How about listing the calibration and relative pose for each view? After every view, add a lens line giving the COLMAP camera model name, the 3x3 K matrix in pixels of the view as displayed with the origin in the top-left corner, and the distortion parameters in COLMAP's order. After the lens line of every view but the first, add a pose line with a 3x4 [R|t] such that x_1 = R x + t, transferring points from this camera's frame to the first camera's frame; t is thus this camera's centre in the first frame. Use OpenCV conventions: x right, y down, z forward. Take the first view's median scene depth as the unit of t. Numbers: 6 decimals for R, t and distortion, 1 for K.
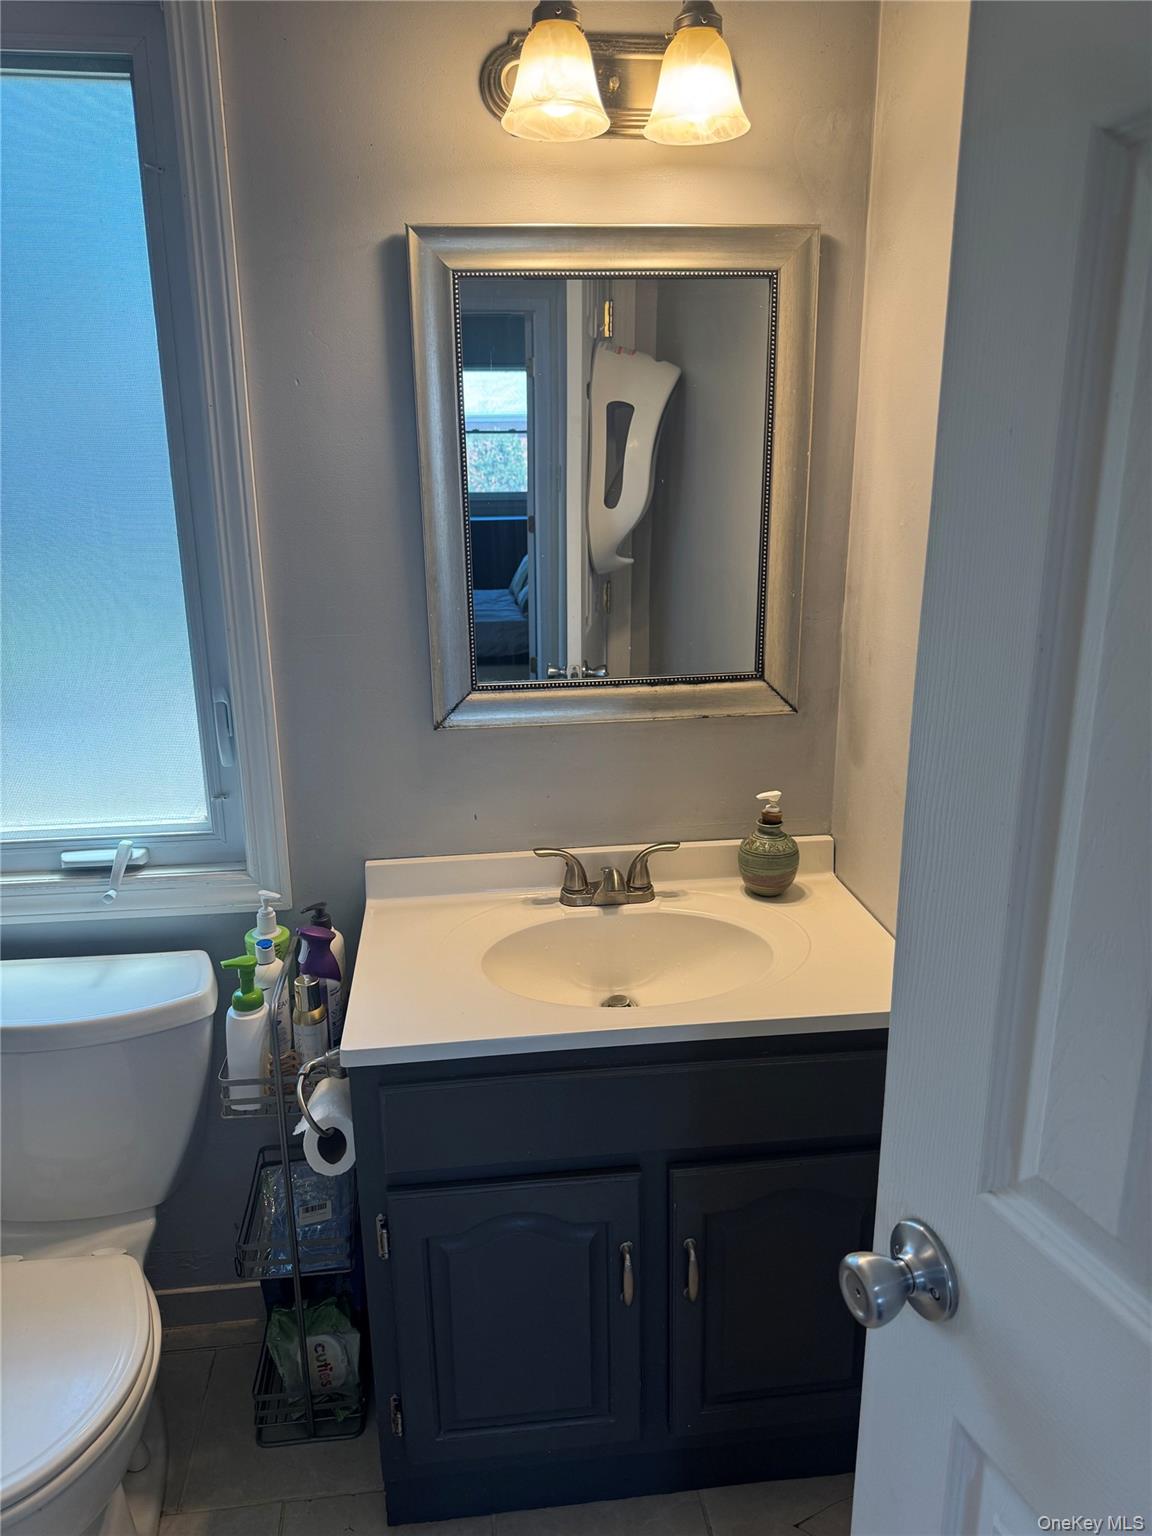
lens RADIAL K [[1078.9, 0, 577.3], [0, 1078.9, 756.7], [0, 0, 1]] dist [0.003589, -0.000616]
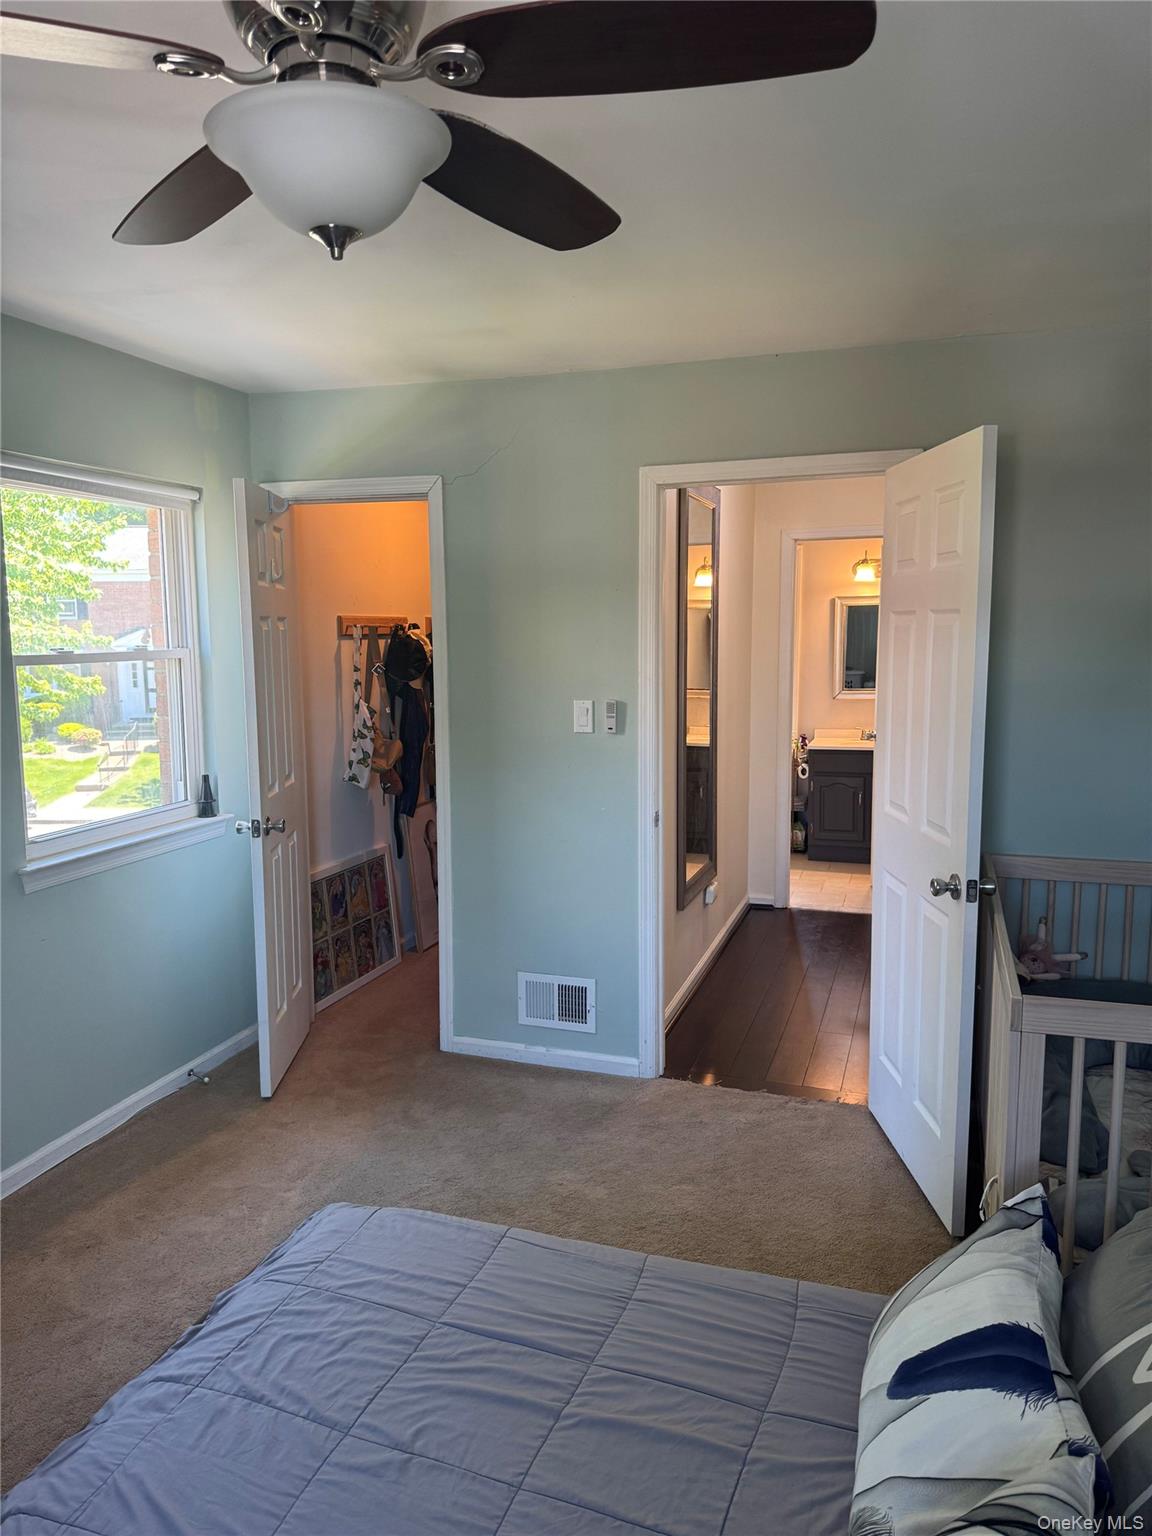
lens RADIAL K [[1078.9, 0, 573.2], [0, 1078.9, 767.7], [0, 0, 1]] dist [0.003589, -0.000616]
pose [[0.904711, 0.063653, -0.421243, 0.825832], [-0.119647, 0.986943, -0.107835, 0.910352], [0.408879, 0.147960, 0.900514, -3.582635]]
